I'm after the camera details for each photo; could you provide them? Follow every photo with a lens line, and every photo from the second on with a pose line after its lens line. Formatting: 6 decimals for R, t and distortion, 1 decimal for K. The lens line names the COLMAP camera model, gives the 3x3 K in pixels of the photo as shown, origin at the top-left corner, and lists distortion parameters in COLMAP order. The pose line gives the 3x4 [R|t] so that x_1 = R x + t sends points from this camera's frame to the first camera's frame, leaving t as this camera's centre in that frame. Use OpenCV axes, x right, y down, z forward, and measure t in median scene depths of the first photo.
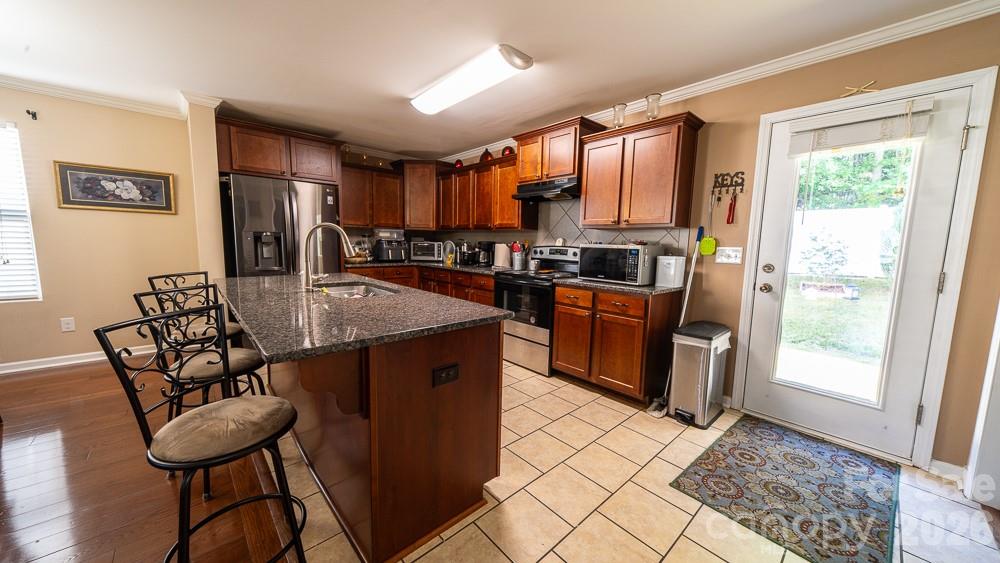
lens RADIAL K [[343.8, 0, 503.8], [0, 343.8, 283.7], [0, 0, 1]] dist [0.000475, 0.000089]
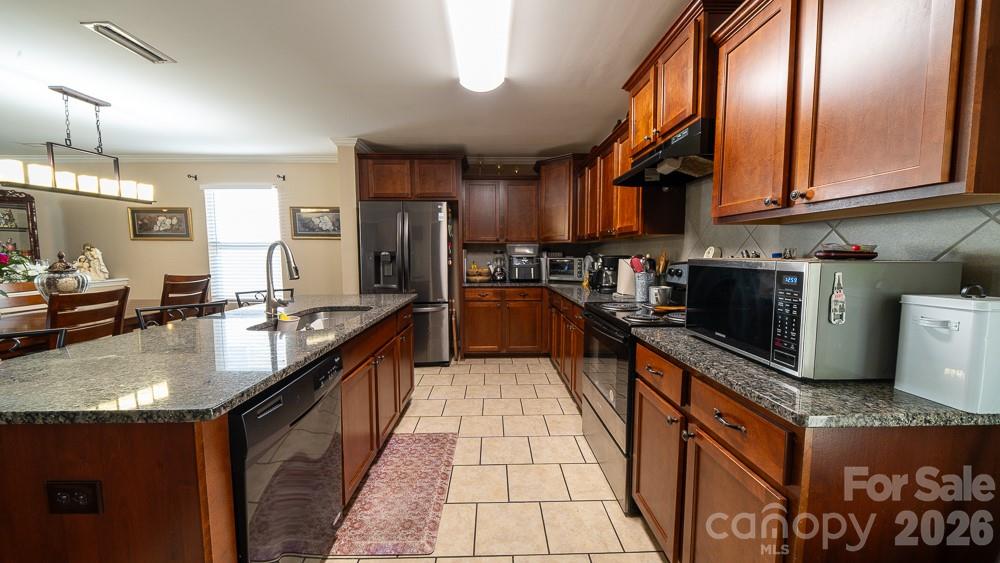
lens RADIAL K [[352.6, 0, 500.0], [0, 352.6, 281.5], [0, 0, 1]] dist [0.010126, -0.007821]
pose [[0.758391, 0.026051, -0.651279, 0.317414], [-0.059990, 0.997750, -0.029946, -0.050128], [0.649034, 0.061781, 0.758247, 0.440516]]
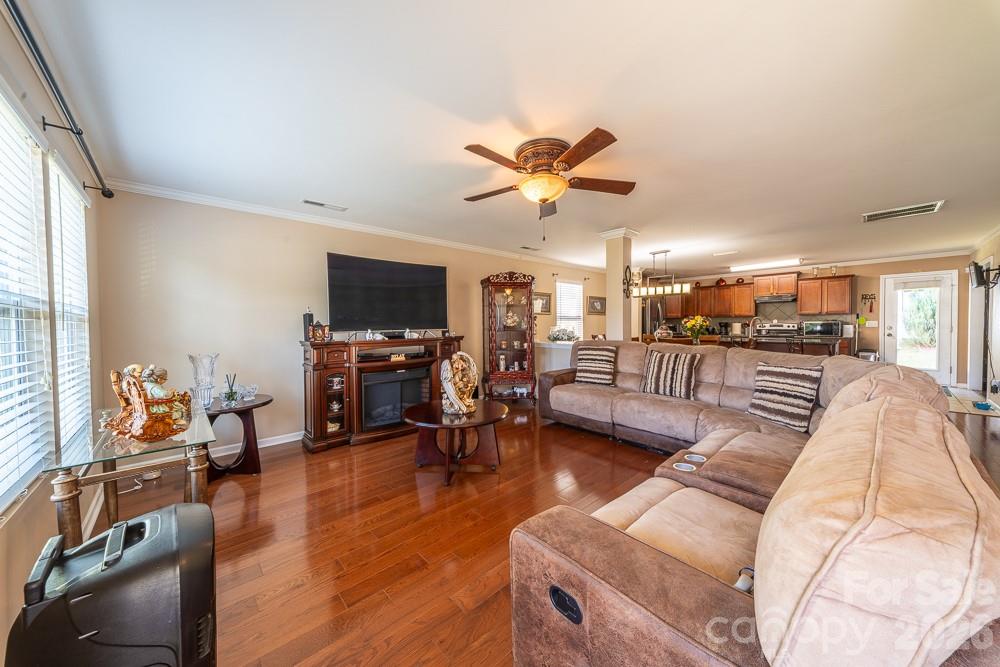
lens RADIAL K [[347.7, 0, 500.0], [0, 347.7, 333.5], [0, 0, 1]] dist [-0.000507, -0.000099]
pose [[0.999402, -0.034480, 0.002764, -1.865040], [0.034589, 0.995258, -0.090910, 0.115789], [0.000383, 0.090951, 0.995855, -1.408231]]
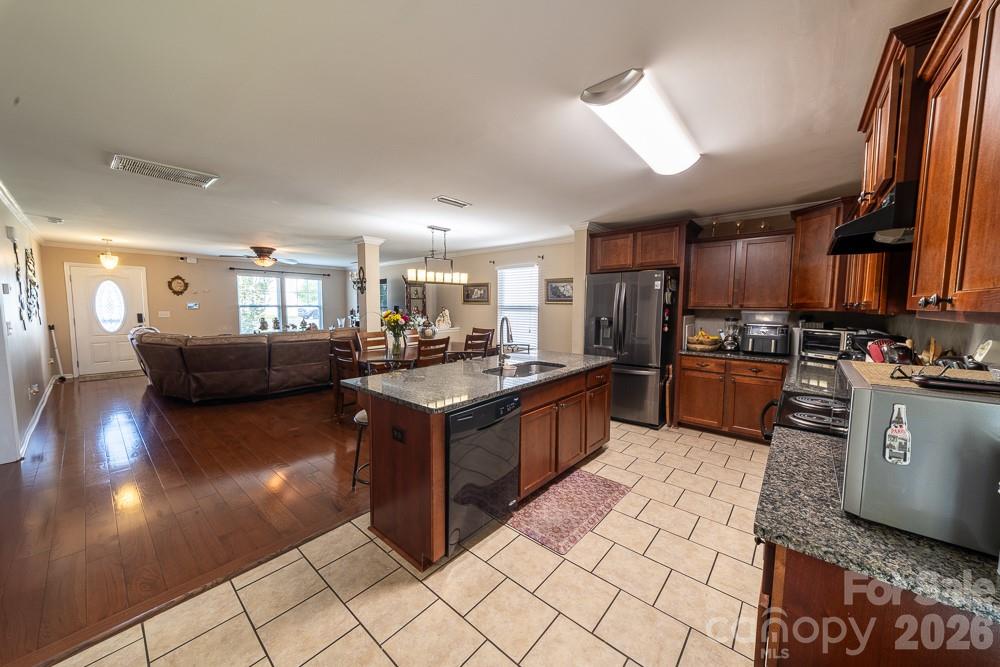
lens RADIAL K [[350.1, 0, 498.6], [0, 350.1, 334.7], [0, 0, 1]] dist [0.001884, 0.000009]
pose [[0.114760, 0.060597, -0.991543, 0.545488], [-0.124040, 0.991200, 0.046220, -0.107010], [0.985619, 0.117687, 0.121266, 0.523685]]
